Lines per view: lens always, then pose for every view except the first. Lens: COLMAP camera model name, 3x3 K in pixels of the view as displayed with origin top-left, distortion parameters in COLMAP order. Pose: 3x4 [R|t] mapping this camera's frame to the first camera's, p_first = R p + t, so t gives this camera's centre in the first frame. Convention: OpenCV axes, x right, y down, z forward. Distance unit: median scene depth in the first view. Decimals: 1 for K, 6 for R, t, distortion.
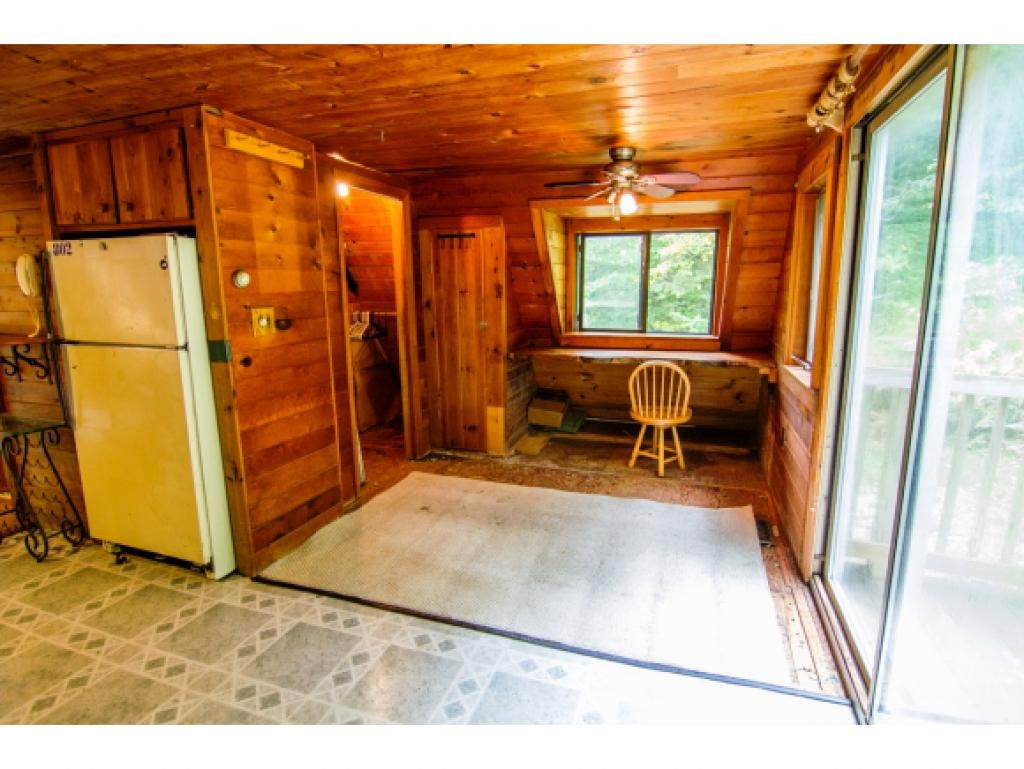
lens RADIAL K [[522.9, 0, 512.0], [0, 522.9, 384.5], [0, 0, 1]] dist [-0.014446, -0.002658]
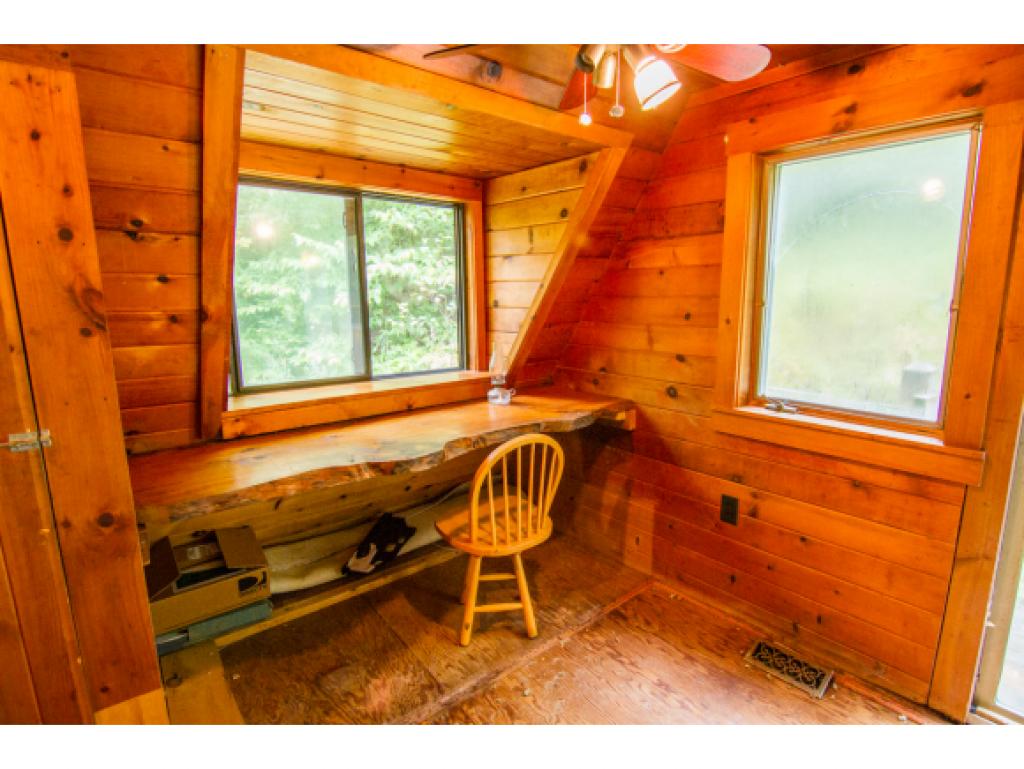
lens RADIAL K [[522.9, 0, 512.0], [0, 522.9, 384.5], [0, 0, 1]] dist [-0.014446, -0.002658]
pose [[0.521789, -0.149231, 0.839920, -0.145064], [0.163782, 0.983788, 0.073045, -0.125055], [-0.837205, 0.099450, 0.537771, 0.673084]]
